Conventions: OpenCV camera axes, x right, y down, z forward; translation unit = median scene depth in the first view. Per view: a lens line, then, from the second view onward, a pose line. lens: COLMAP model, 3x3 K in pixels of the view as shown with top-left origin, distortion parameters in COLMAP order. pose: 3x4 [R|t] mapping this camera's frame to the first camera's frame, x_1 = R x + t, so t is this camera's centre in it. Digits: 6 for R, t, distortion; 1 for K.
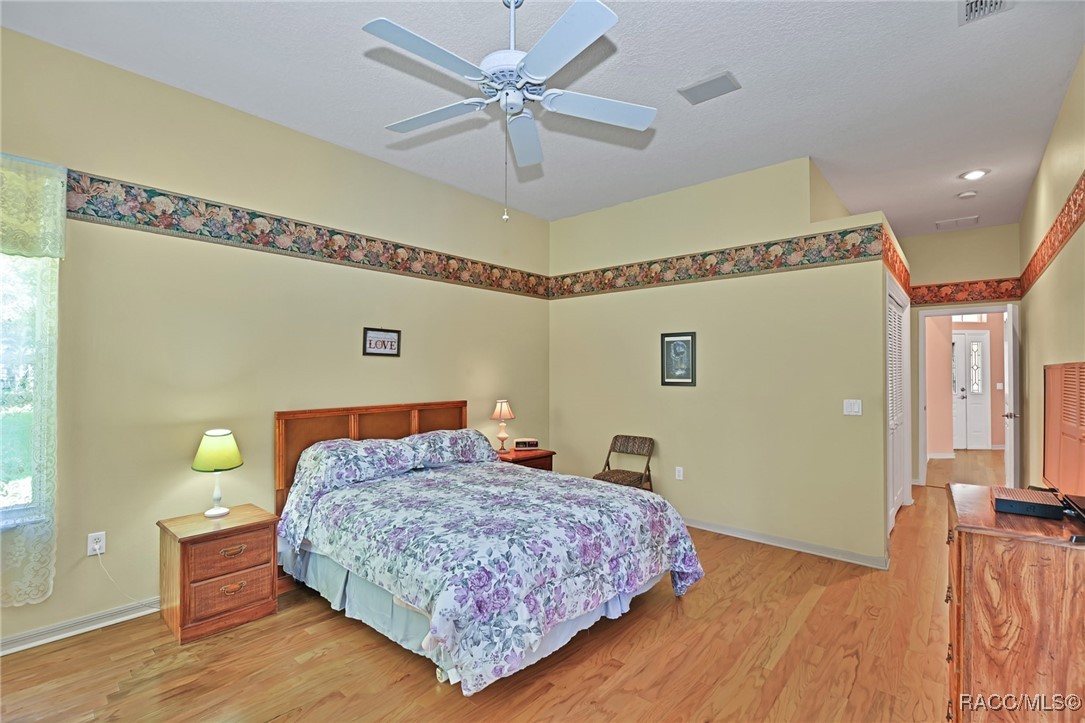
lens RADIAL K [[482.4, 0, 549.5], [0, 482.4, 365.3], [0, 0, 1]] dist [-0.010037, -0.002720]
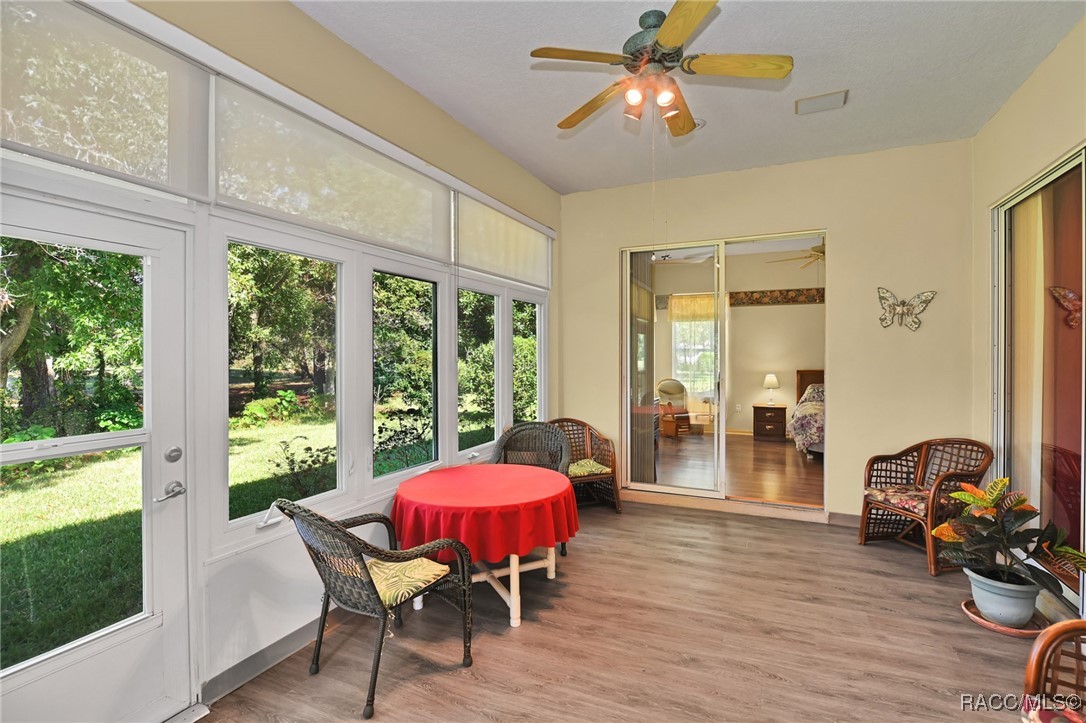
lens RADIAL K [[482.8, 0, 545.8], [0, 482.8, 350.3], [0, 0, 1]] dist [-0.010037, -0.002720]
pose [[0.287052, -0.000279, -0.957915, 1.193796], [0.023871, 0.999691, 0.006862, -0.043142], [0.957617, -0.024836, 0.286970, -0.780028]]
